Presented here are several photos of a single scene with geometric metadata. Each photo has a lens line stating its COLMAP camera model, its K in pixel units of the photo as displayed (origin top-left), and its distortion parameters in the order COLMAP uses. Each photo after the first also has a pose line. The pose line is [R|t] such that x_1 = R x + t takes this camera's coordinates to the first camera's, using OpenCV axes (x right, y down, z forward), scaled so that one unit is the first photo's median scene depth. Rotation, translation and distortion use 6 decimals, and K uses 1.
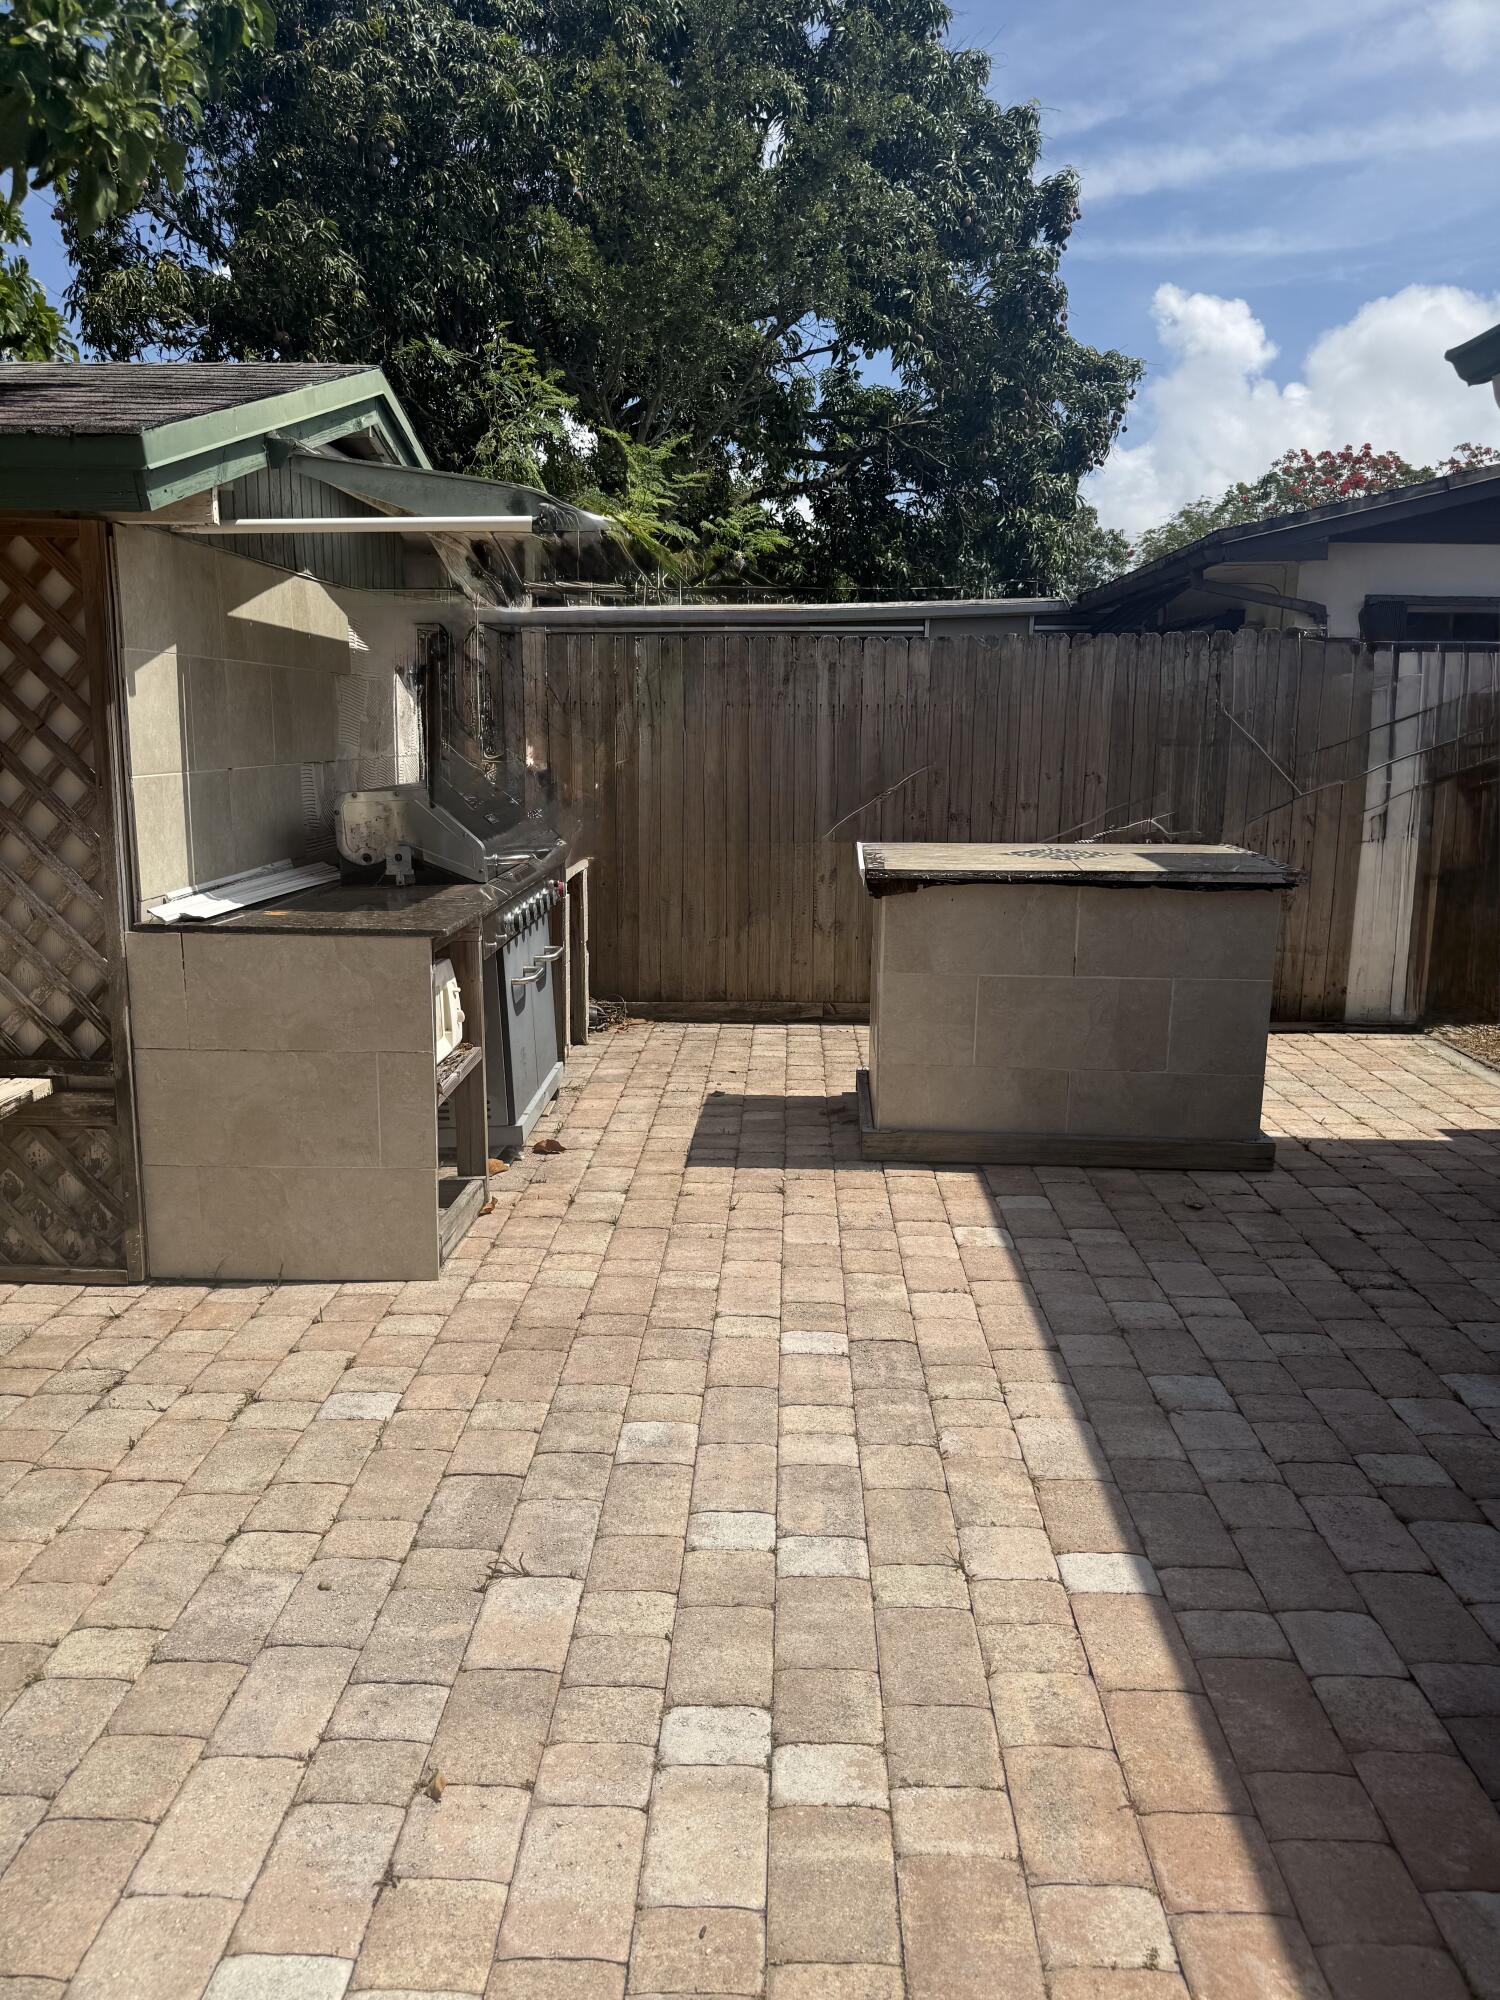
lens RADIAL K [[1398.2, 0, 755.2], [0, 1398.2, 999.3], [0, 0, 1]] dist [0.019491, -0.011435]
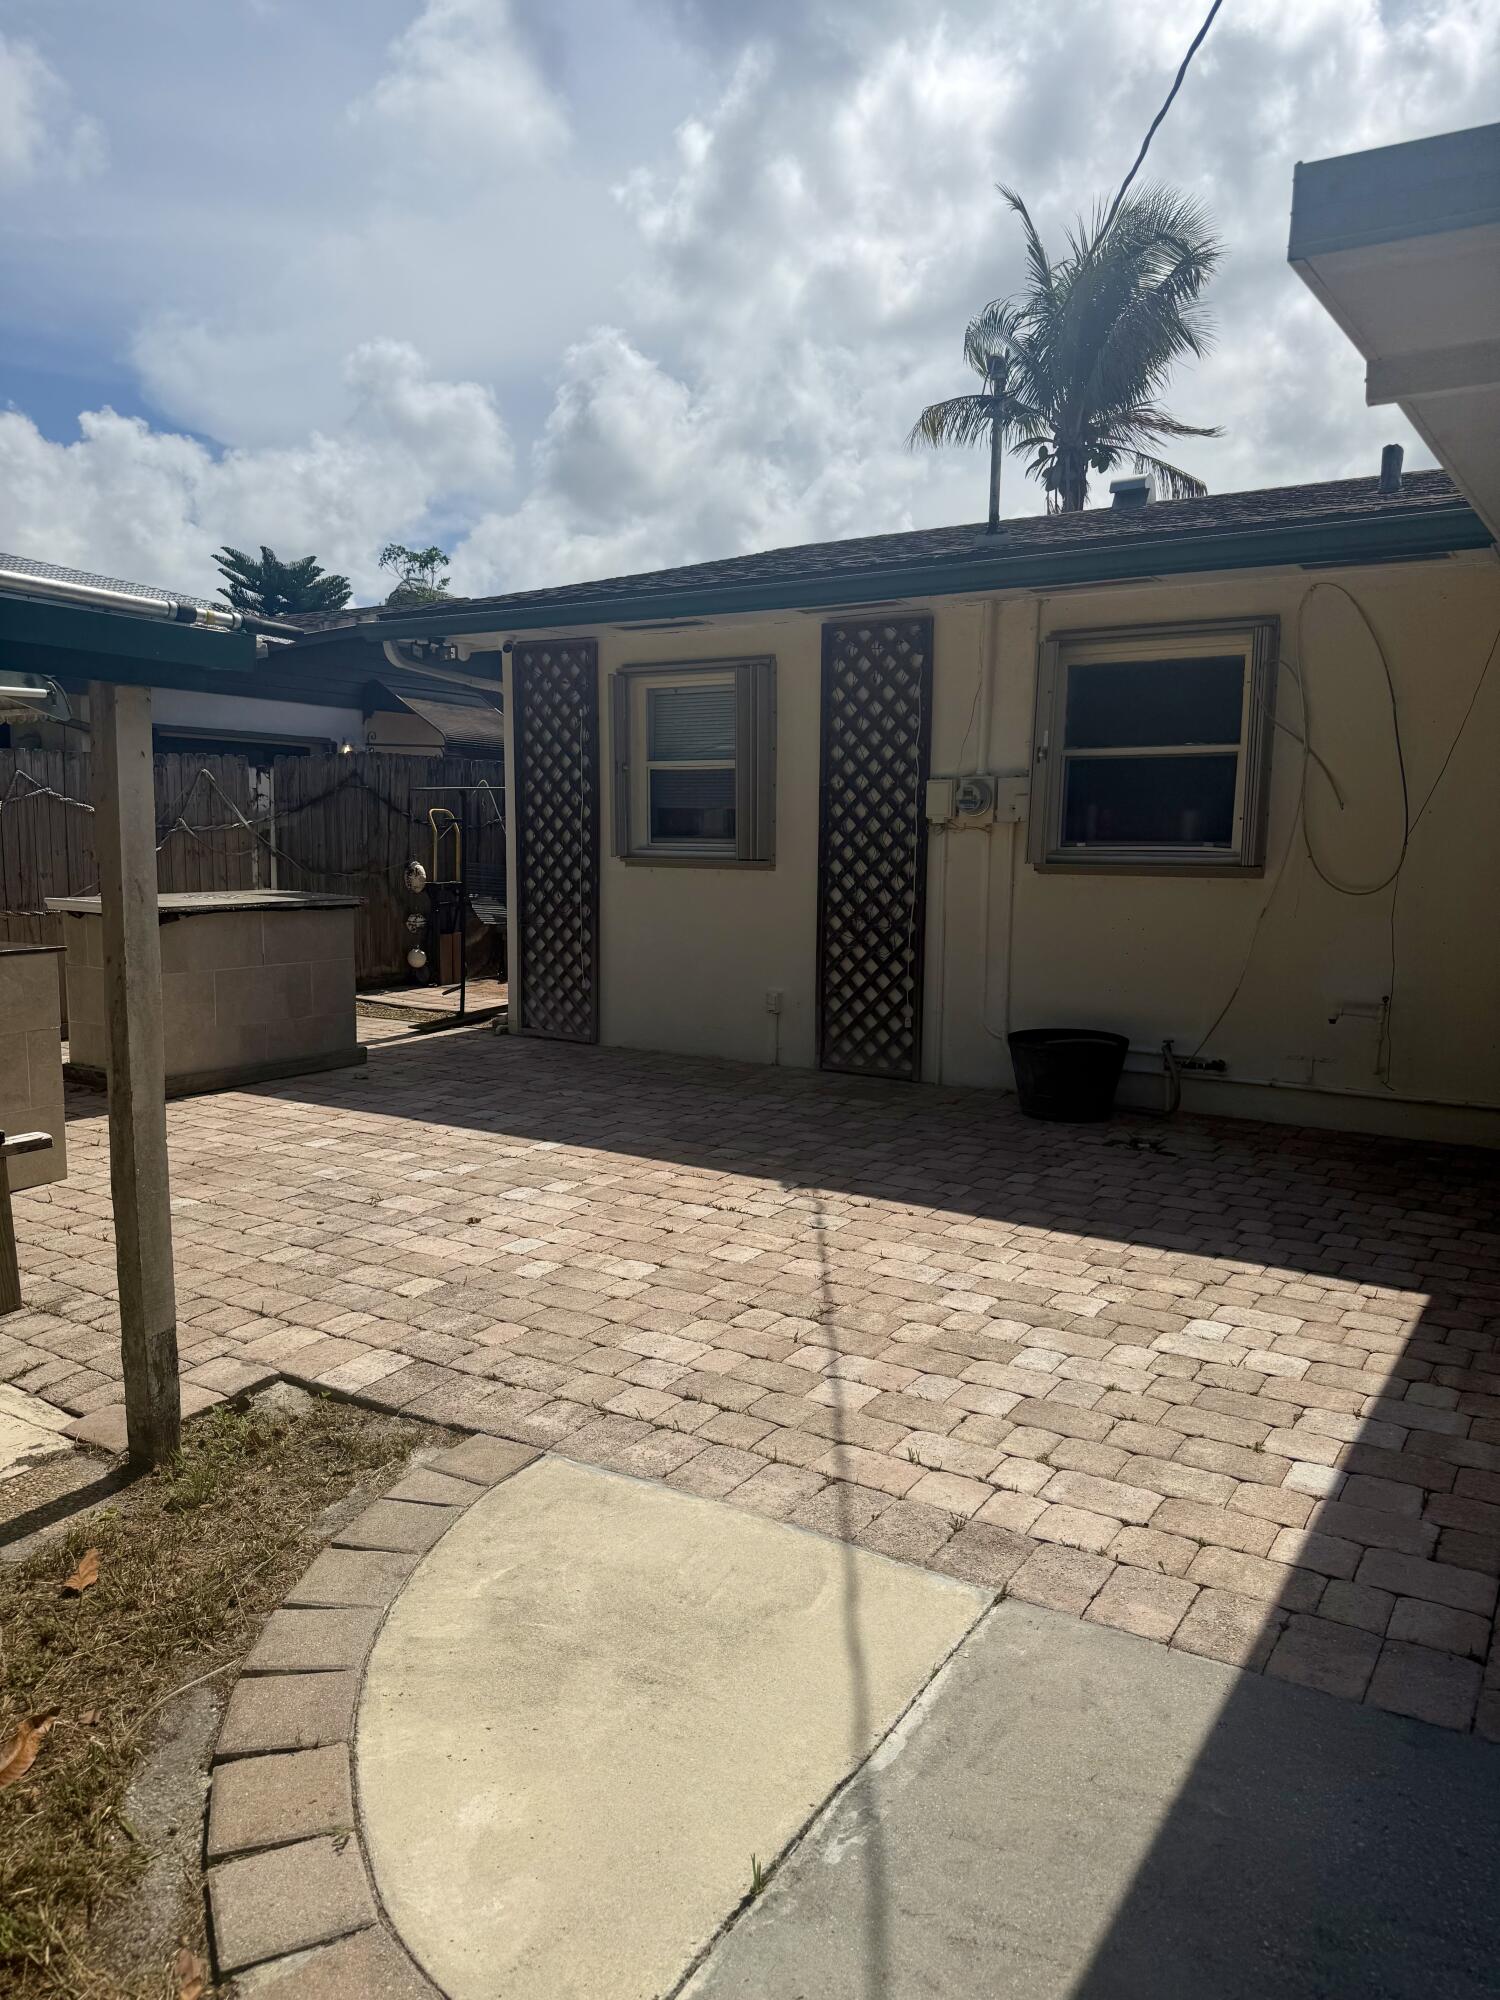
lens RADIAL K [[1398.2, 0, 748.3], [0, 1398.2, 1004.7], [0, 0, 1]] dist [0.019491, -0.011435]
pose [[0.501241, -0.112731, 0.857933, -1.384165], [0.162199, 0.986144, 0.034814, 0.098635], [-0.849970, 0.121706, 0.512580, -0.525776]]
